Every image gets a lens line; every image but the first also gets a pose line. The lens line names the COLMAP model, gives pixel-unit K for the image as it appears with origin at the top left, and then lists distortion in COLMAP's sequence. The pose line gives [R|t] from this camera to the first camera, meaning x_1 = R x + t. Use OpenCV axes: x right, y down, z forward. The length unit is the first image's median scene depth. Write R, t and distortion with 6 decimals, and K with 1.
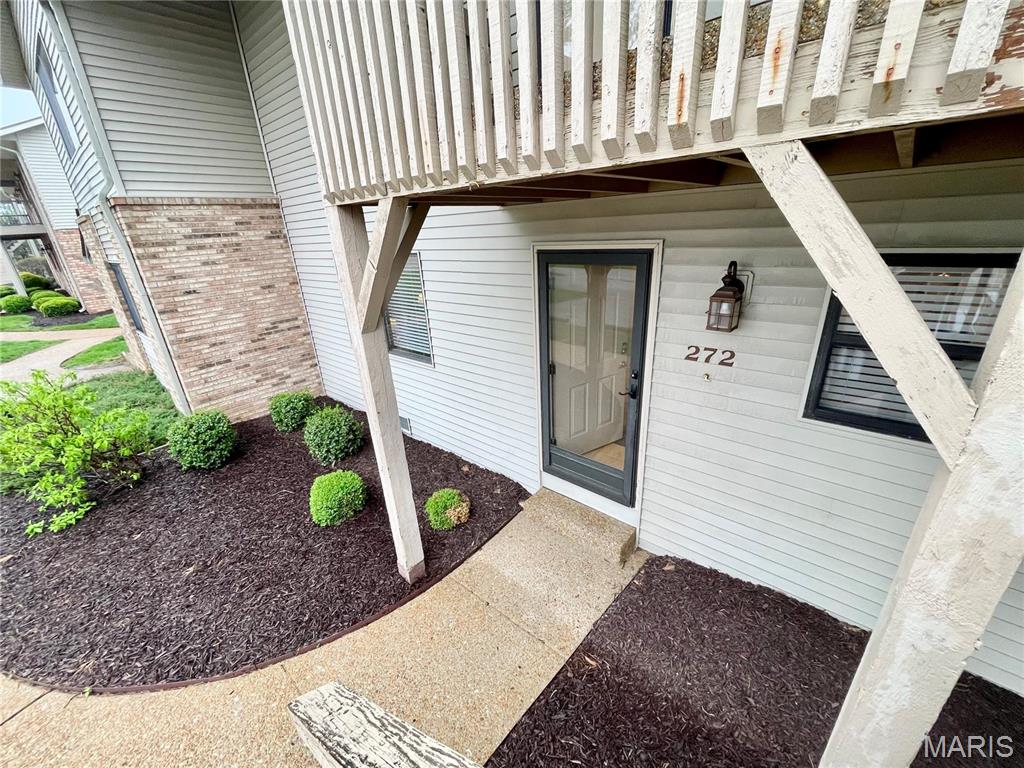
lens RADIAL K [[409.7, 0, 507.2], [0, 409.7, 386.8], [0, 0, 1]] dist [-0.000537, -0.000083]
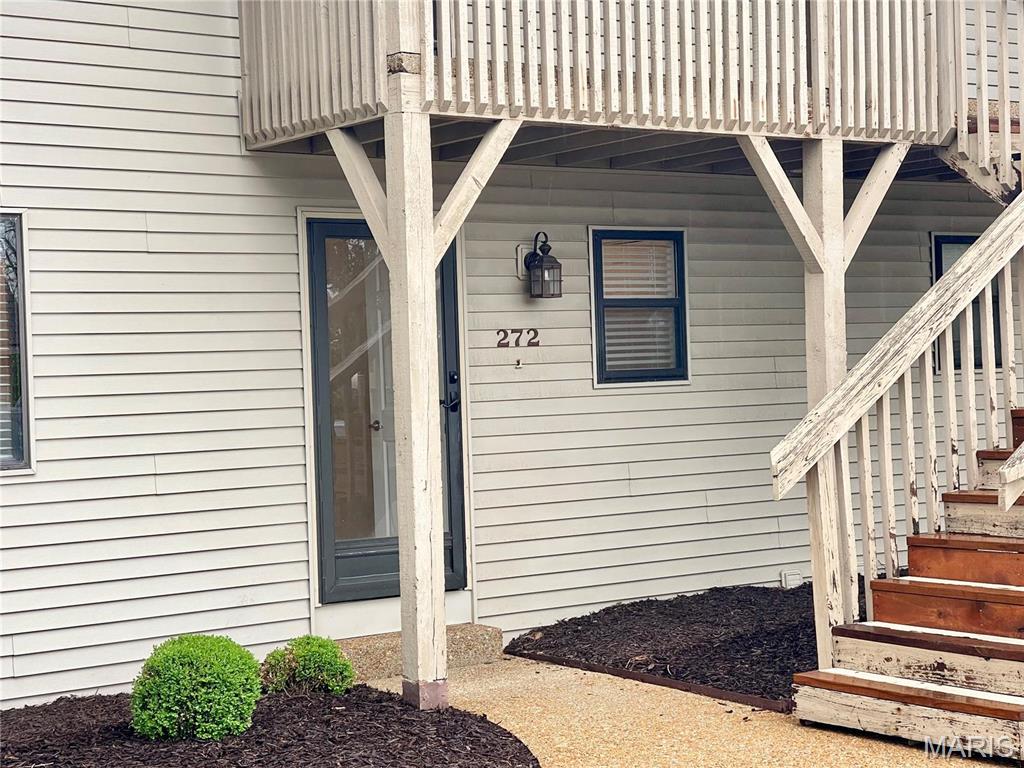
lens RADIAL K [[1885.3, 0, 512.0], [0, 1885.3, 384.0], [0, 0, 1]] dist [0.020698, 0.047921]
pose [[0.236275, 0.037041, 0.970980, -2.358872], [0.373904, 0.918864, -0.126038, 0.357238], [-0.896867, 0.392833, 0.203254, 0.152035]]
